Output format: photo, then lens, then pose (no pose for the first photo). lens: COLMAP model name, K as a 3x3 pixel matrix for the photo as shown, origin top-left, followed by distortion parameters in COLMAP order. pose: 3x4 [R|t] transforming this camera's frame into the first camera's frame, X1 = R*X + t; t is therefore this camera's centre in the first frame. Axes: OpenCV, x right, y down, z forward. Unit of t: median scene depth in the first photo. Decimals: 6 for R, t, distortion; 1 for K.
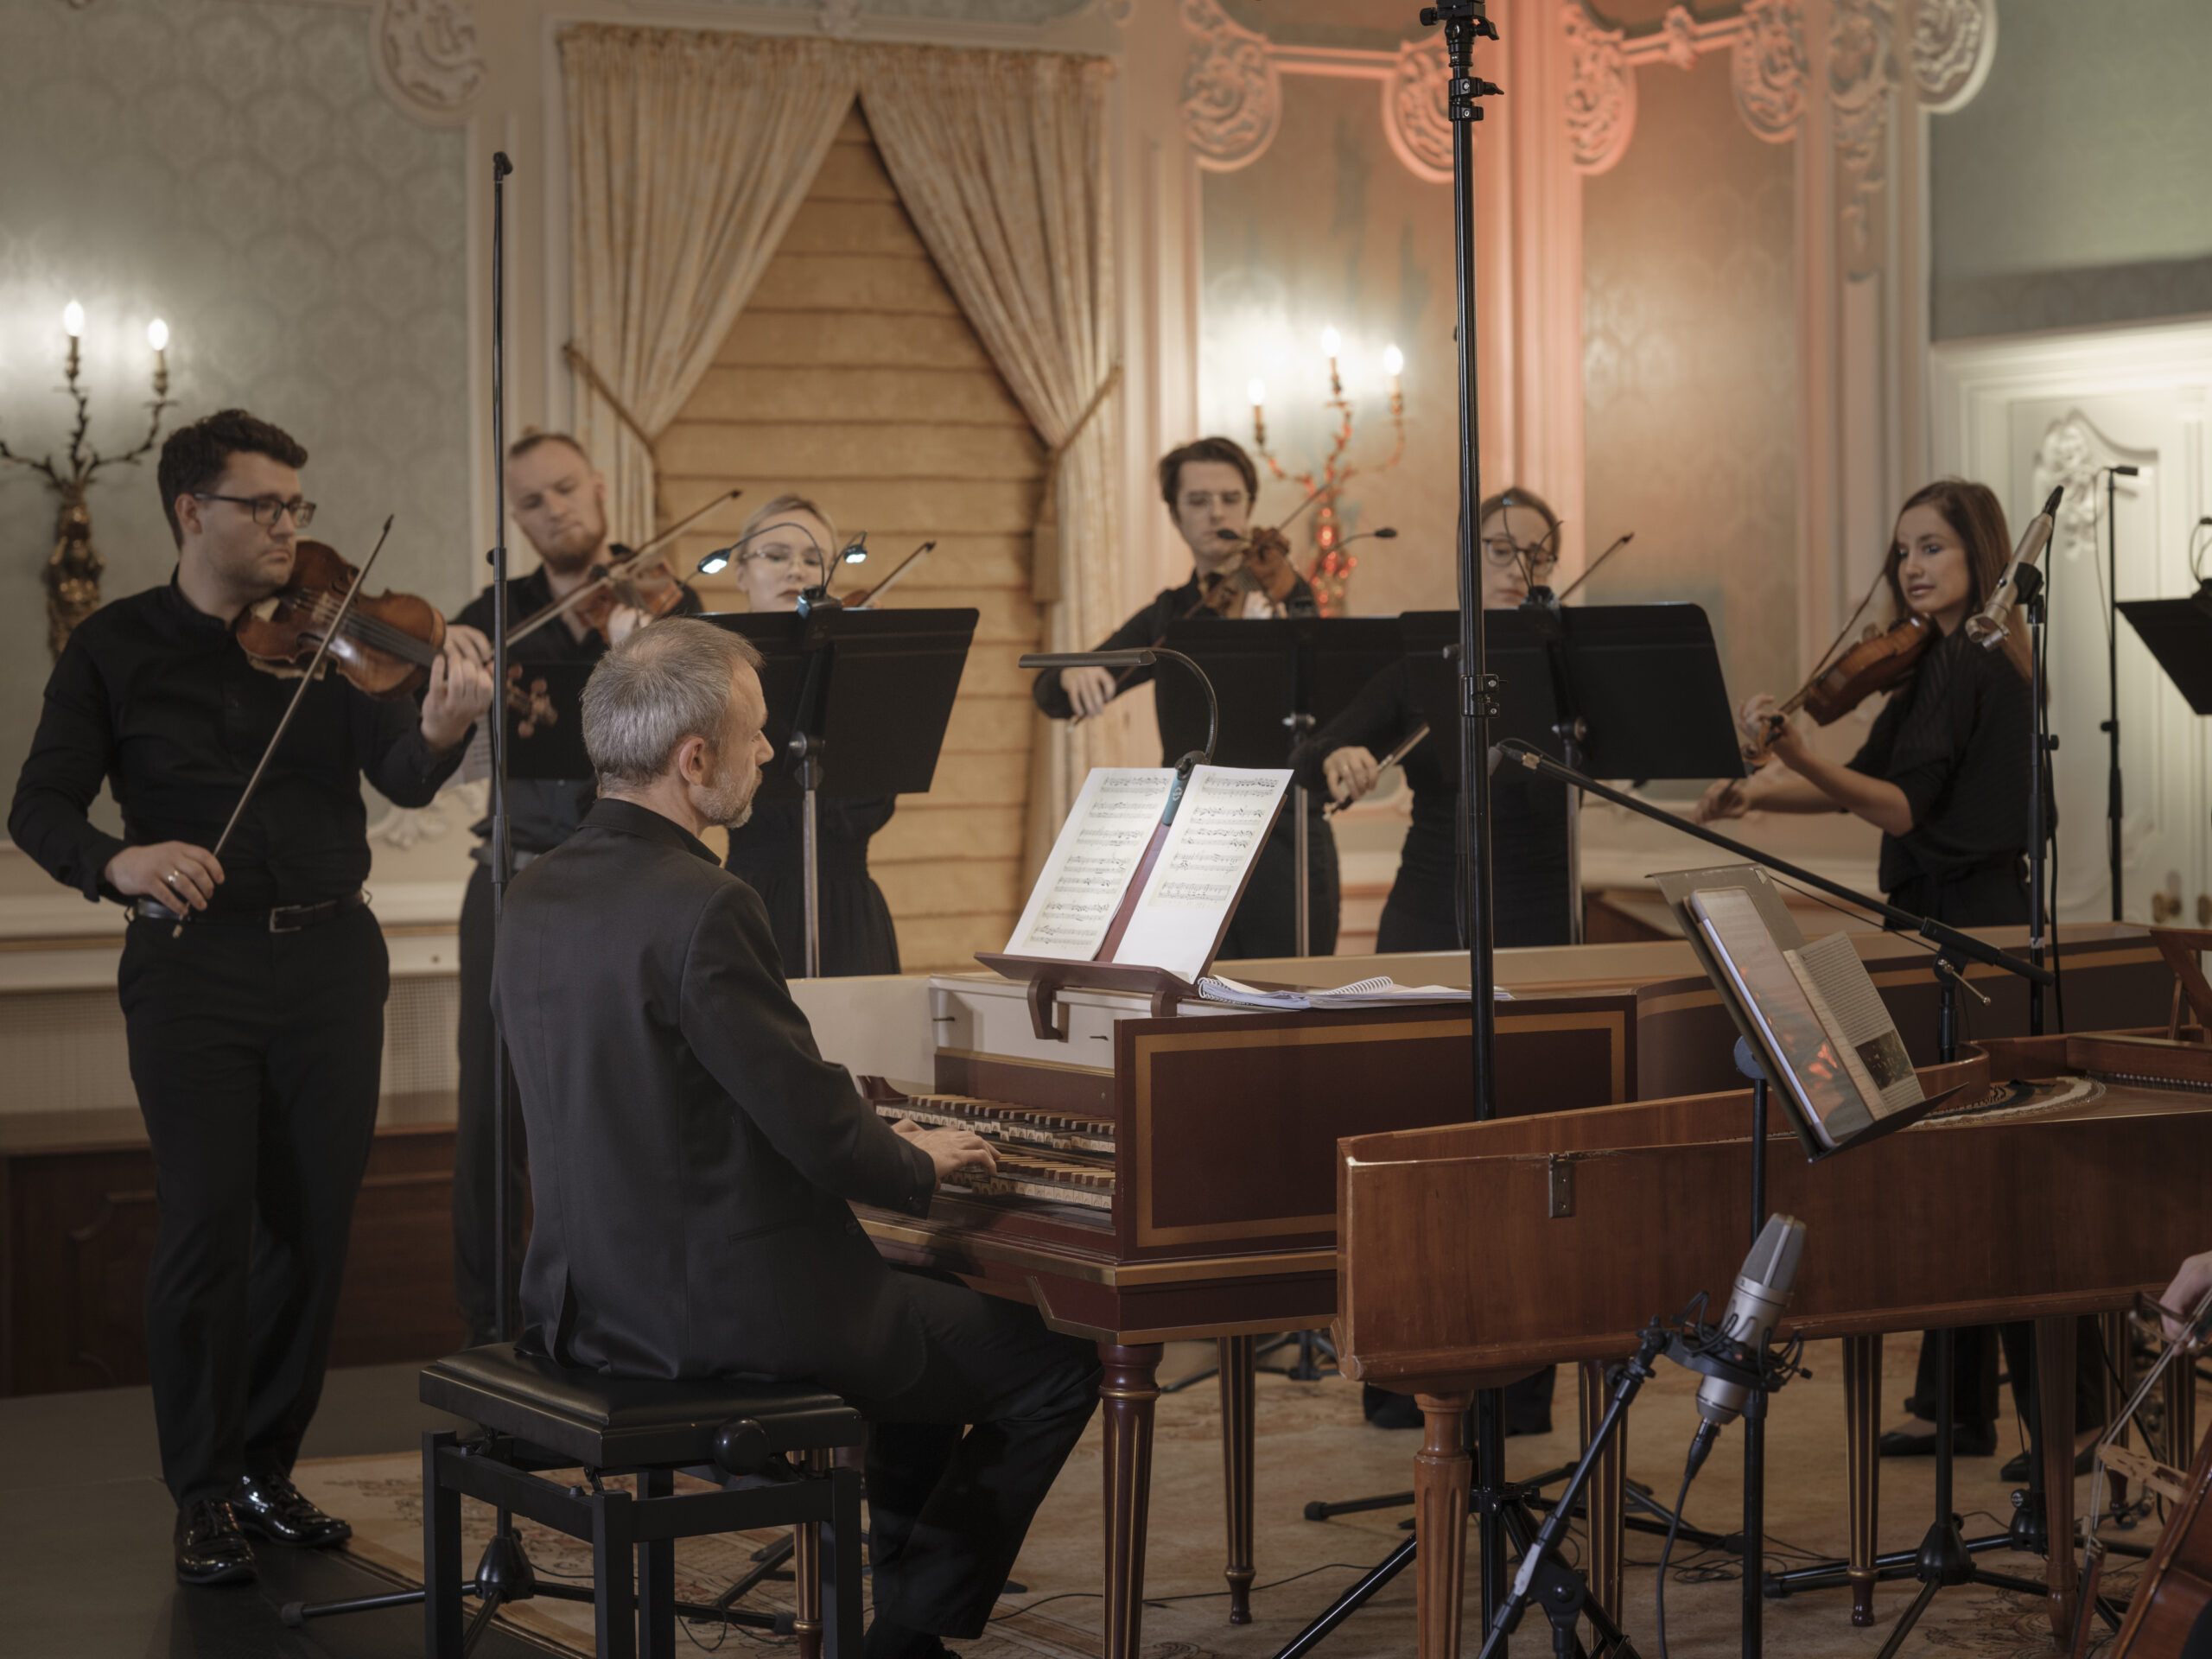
lens RADIAL K [[4006.2, 0, 1106.0], [0, 4006.2, 829.5], [0, 0, 1]] dist [0.636881, -5.270399]
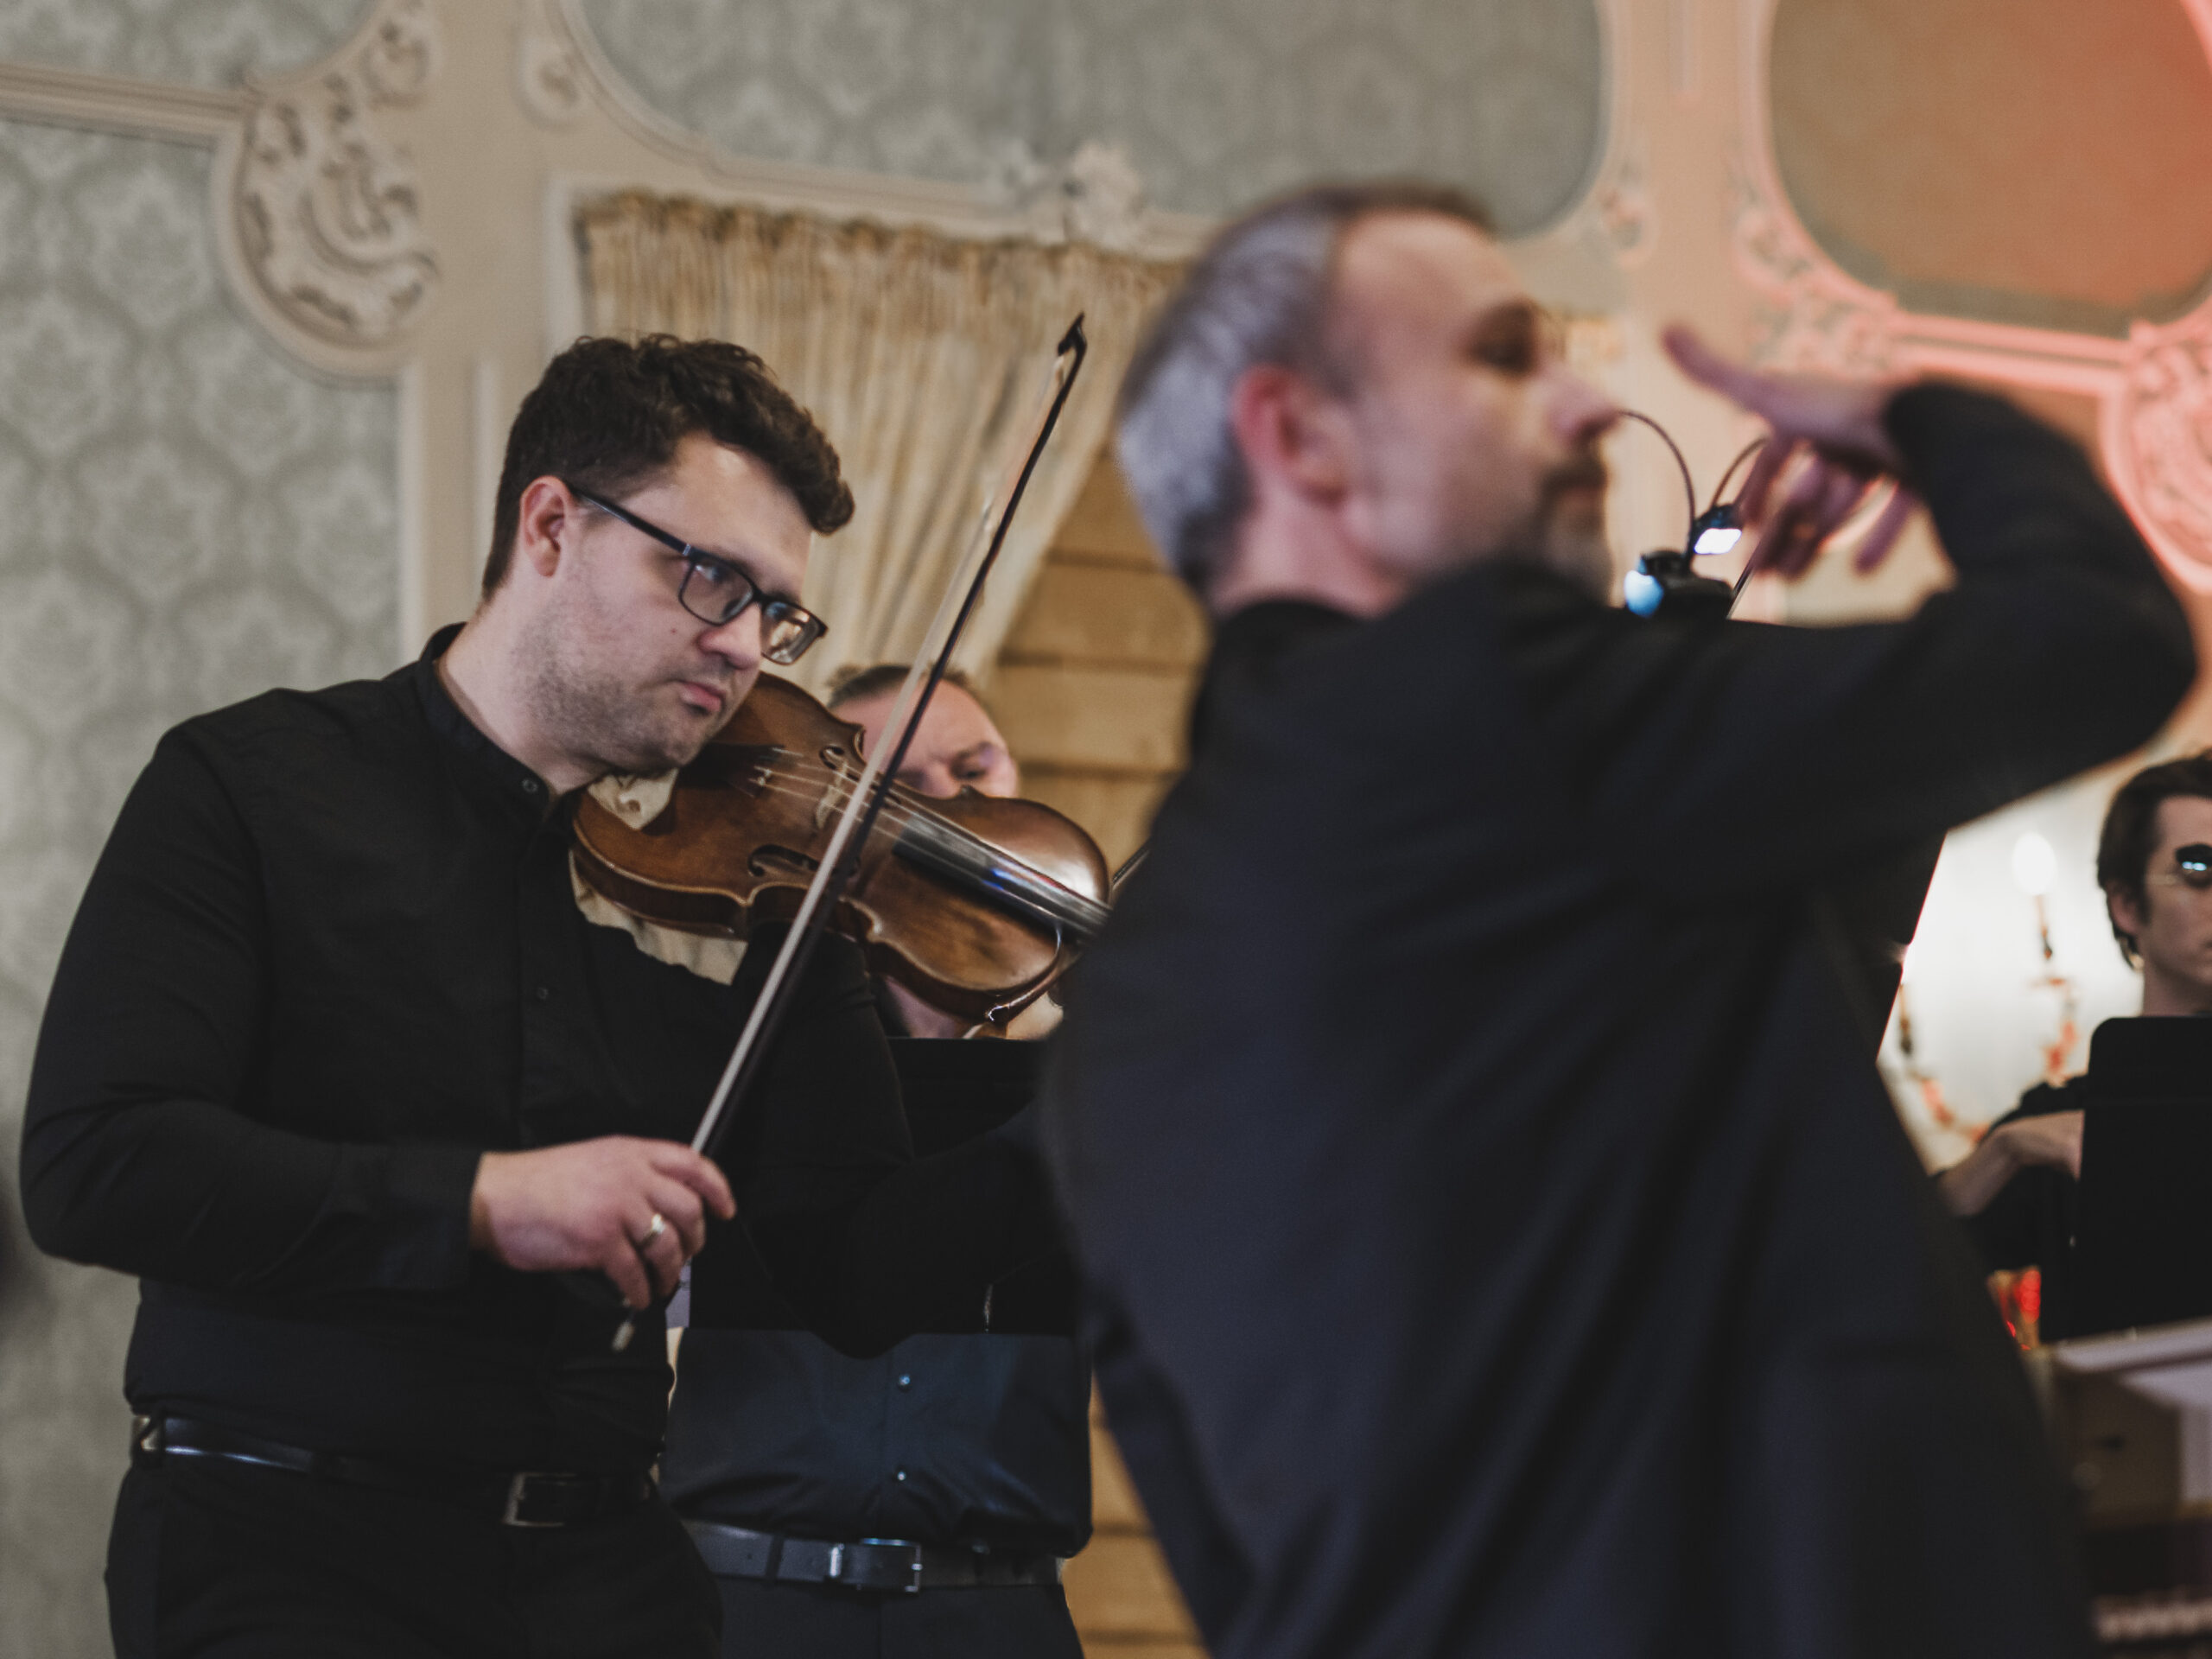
lens RADIAL K [[4006.2, 0, 1106.0], [0, 4006.2, 829.5], [0, 0, 1]] dist [0.636881, -5.270399]
pose [[0.994618, -0.029462, -0.099337, -0.014898], [0.000712, 0.960643, -0.277786, 0.030236], [0.103611, 0.276220, 0.955493, 0.516545]]
